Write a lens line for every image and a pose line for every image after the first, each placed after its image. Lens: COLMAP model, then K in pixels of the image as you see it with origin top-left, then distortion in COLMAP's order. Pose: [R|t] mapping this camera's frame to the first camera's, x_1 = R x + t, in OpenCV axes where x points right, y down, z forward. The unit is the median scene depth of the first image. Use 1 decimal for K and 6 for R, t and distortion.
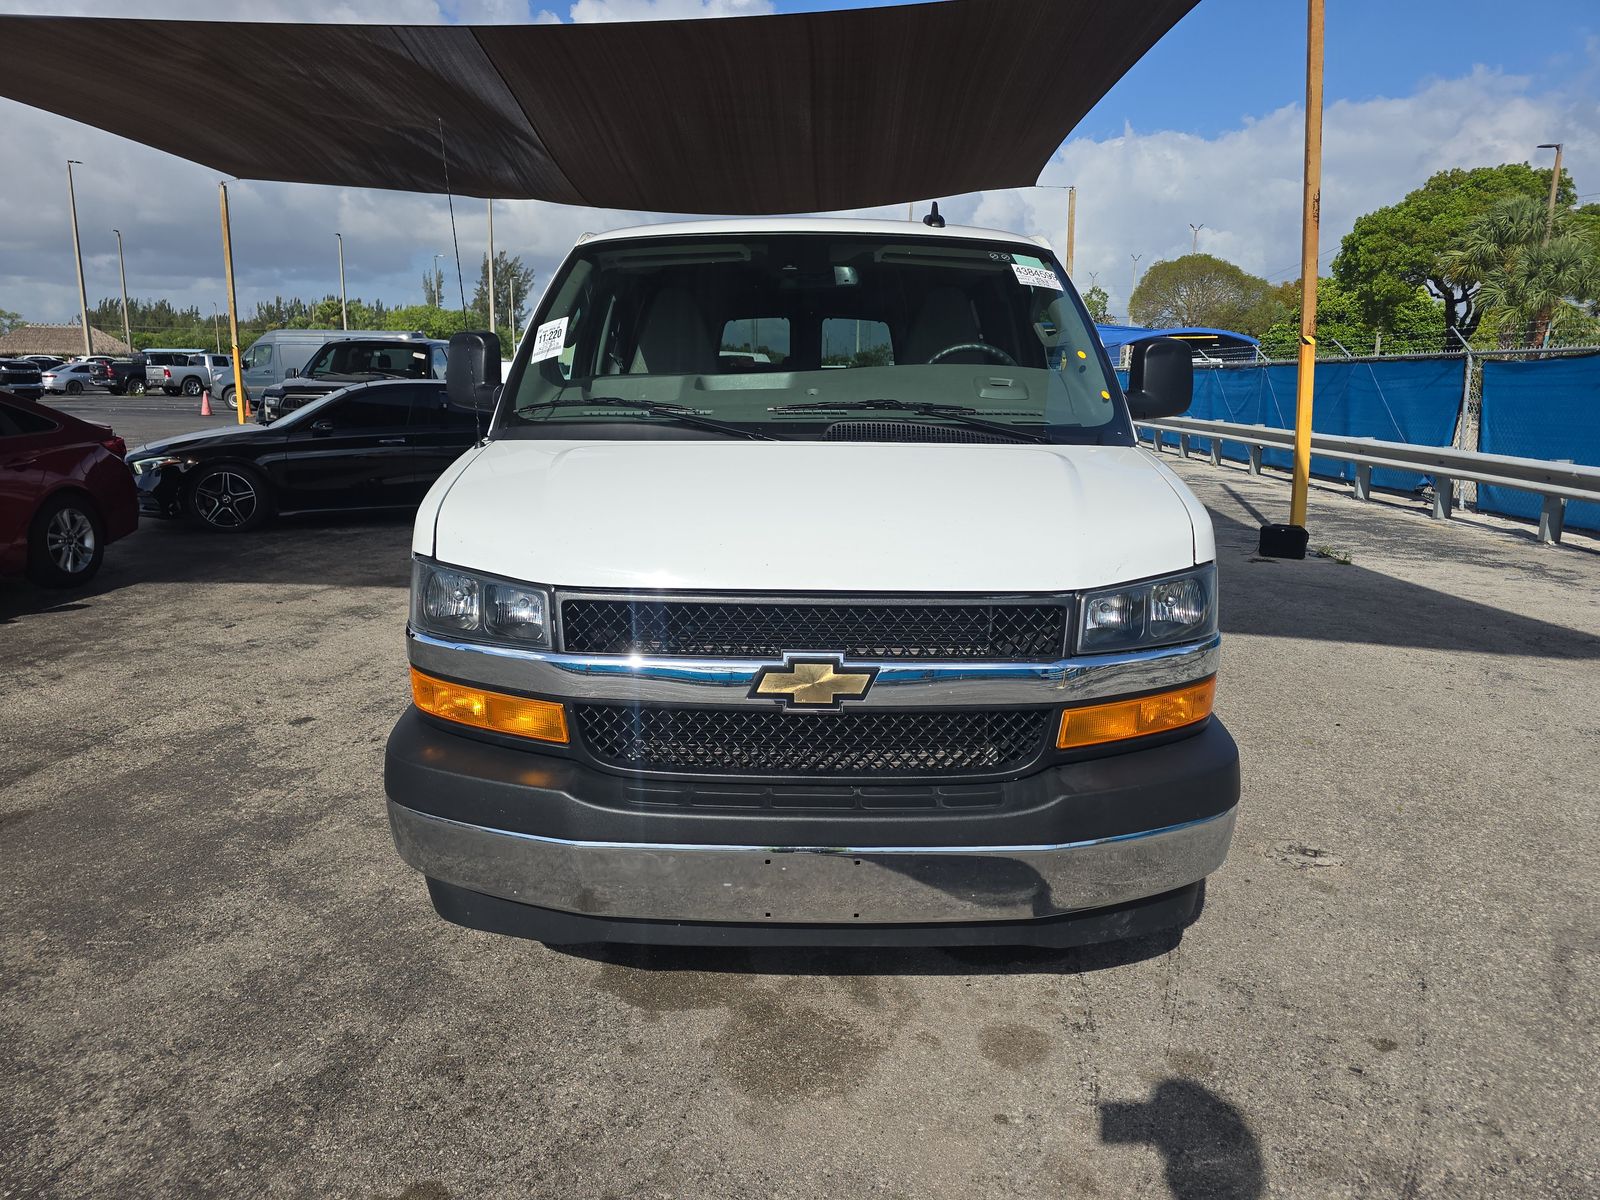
lens RADIAL K [[1099.0, 0, 792.1], [0, 1099.0, 598.6], [0, 0, 1]] dist [0.066732, -0.069051]
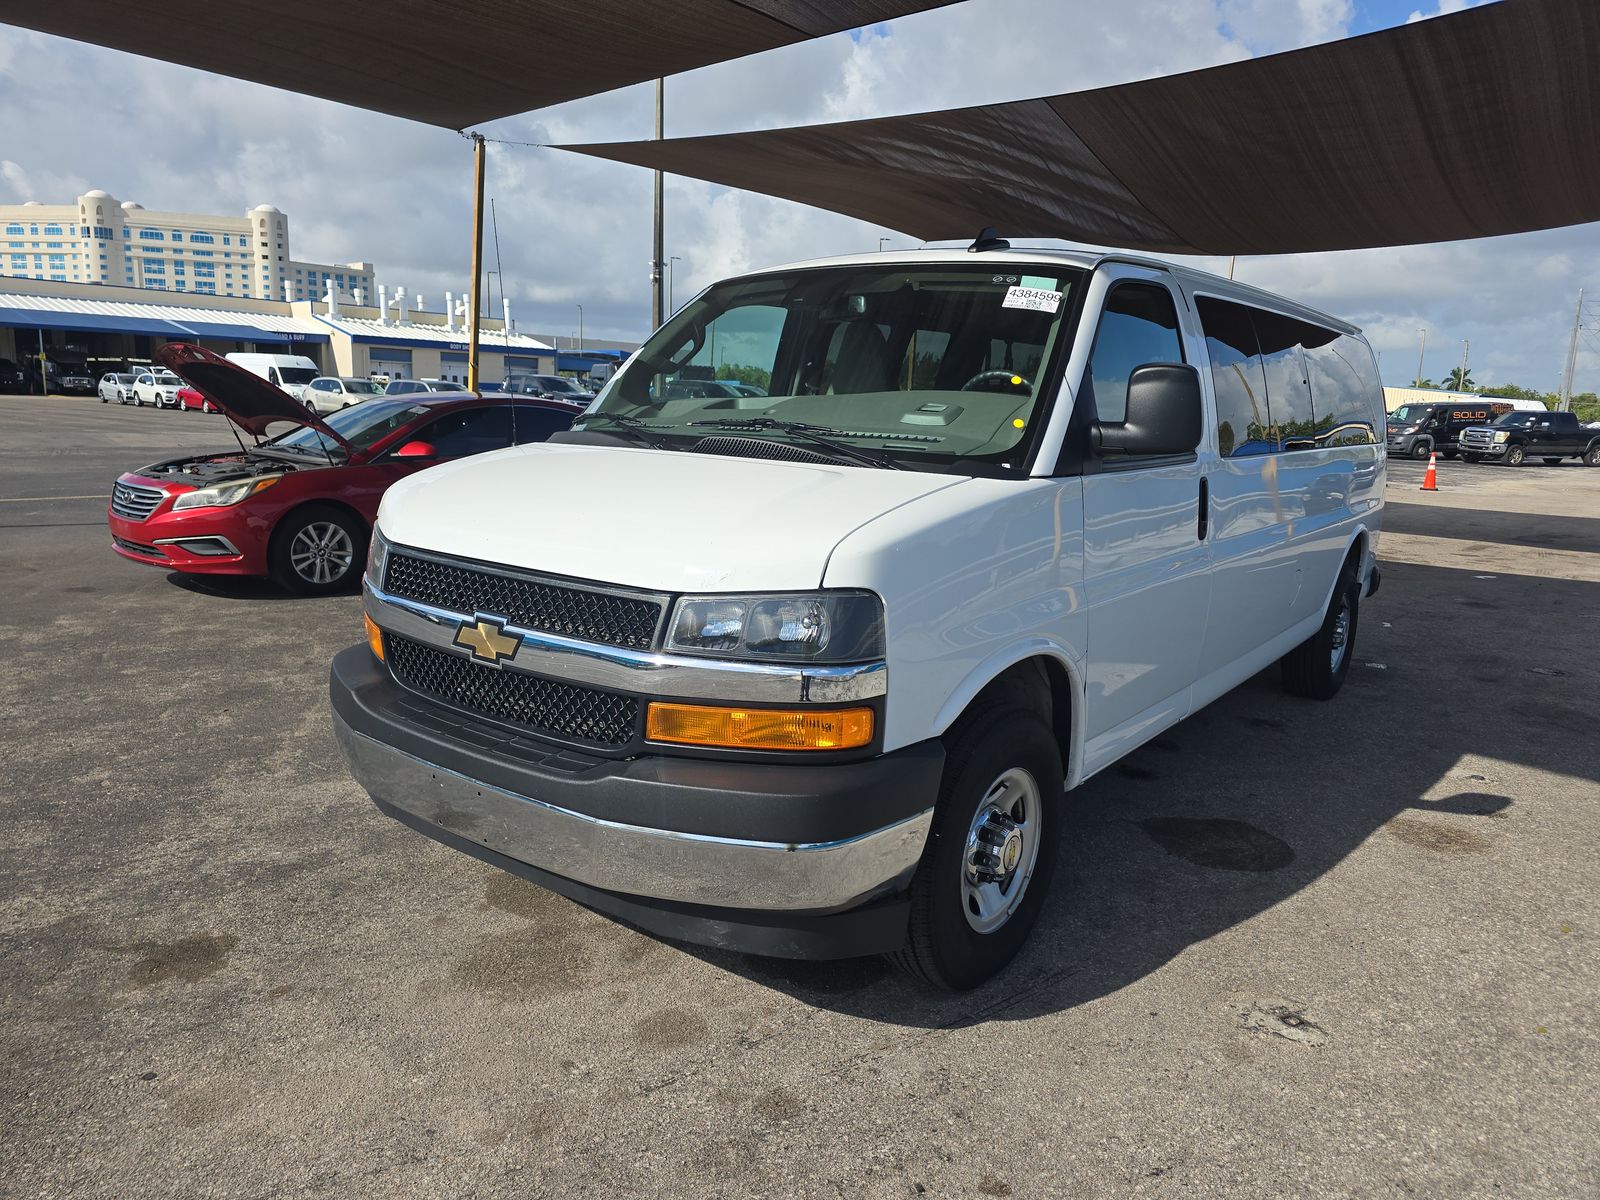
lens RADIAL K [[1099.0, 0, 792.1], [0, 1099.0, 598.6], [0, 0, 1]] dist [0.066732, -0.069051]
pose [[0.782988, 0.121609, -0.610034, 0.920564], [-0.148278, 0.988922, 0.006823, -0.022896], [0.604106, 0.085112, 0.792346, 0.219871]]
